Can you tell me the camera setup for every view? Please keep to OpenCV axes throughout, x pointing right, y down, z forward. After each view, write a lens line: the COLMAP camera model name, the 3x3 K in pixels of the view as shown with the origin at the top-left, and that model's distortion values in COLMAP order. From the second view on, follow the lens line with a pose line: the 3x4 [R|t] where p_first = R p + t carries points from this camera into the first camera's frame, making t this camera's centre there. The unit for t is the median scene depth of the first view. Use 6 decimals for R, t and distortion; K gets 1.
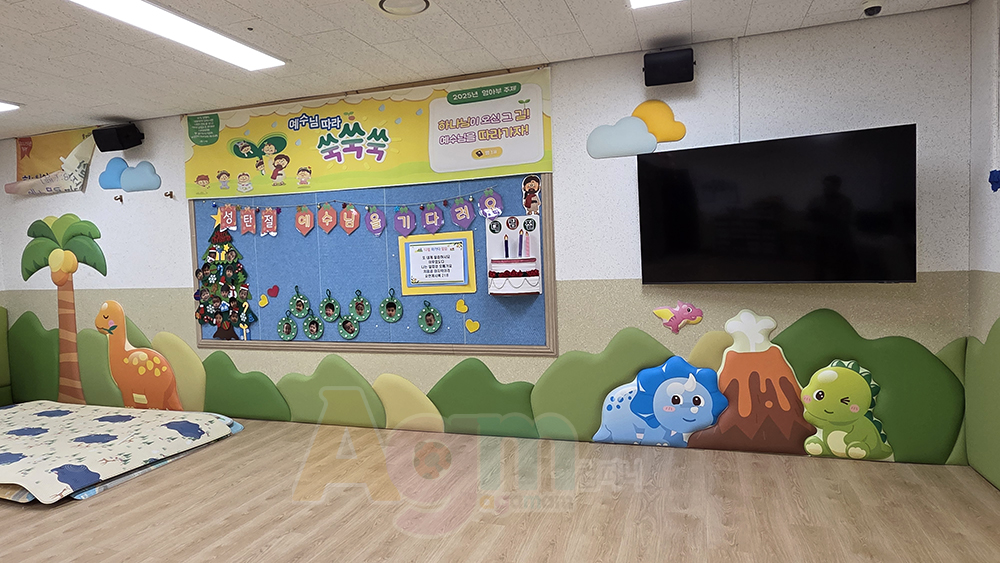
lens RADIAL K [[586.4, 0, 500.0], [0, 586.4, 281.5], [0, 0, 1]] dist [0.003594, -0.001087]
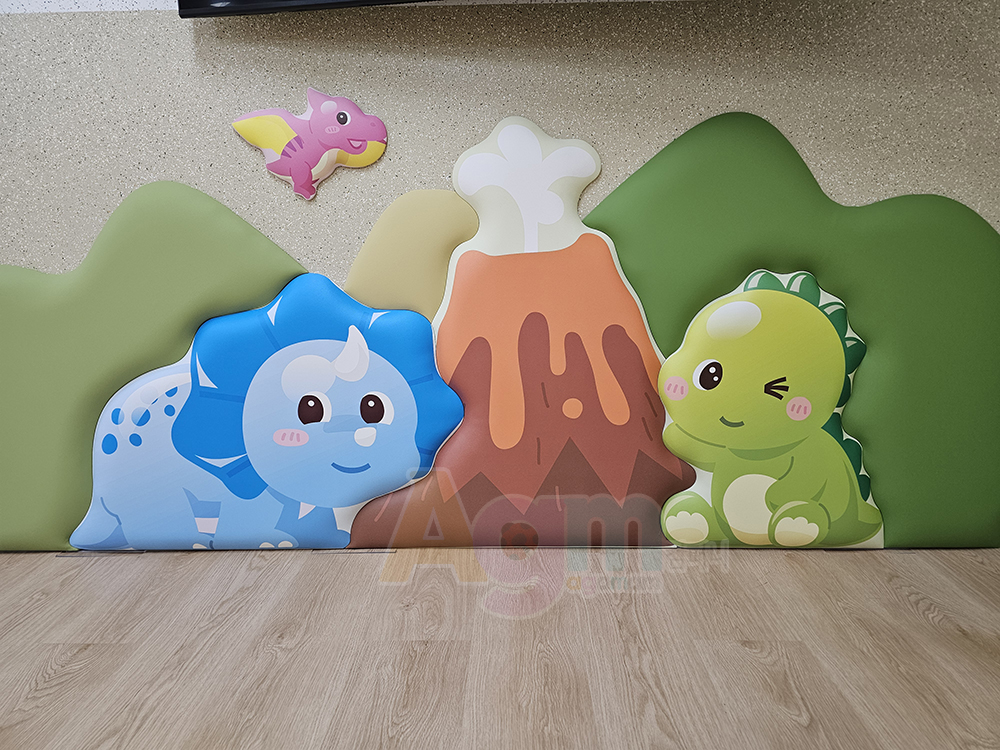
lens RADIAL K [[661.8, 0, 500.0], [0, 661.8, 375.0], [0, 0, 1]] dist [0.053403, -0.048865]
pose [[0.954181, -0.023681, 0.298291, 0.250927], [-0.010889, 0.993455, 0.113701, 0.121048], [-0.299032, -0.111739, 0.947678, 0.538306]]
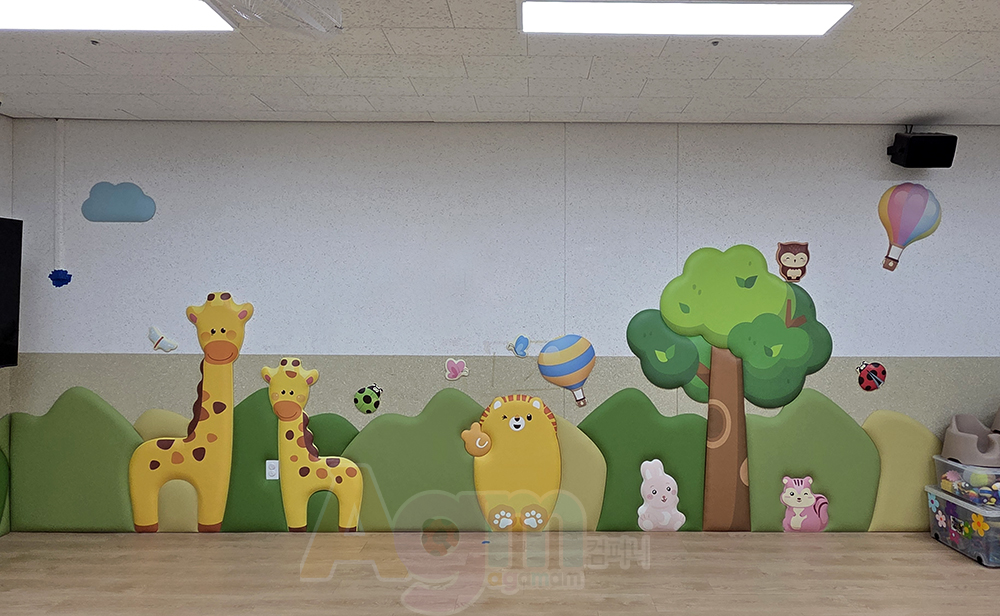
lens RADIAL K [[663.8, 0, 536.2], [0, 663.8, 300.4], [0, 0, 1]] dist [0.006555, 0.000361]
pose [[-0.325029, 0.038490, 0.944921, -0.541593], [0.051749, 0.998398, -0.022868, -0.029509], [-0.944287, 0.041466, -0.326500, 0.349345]]
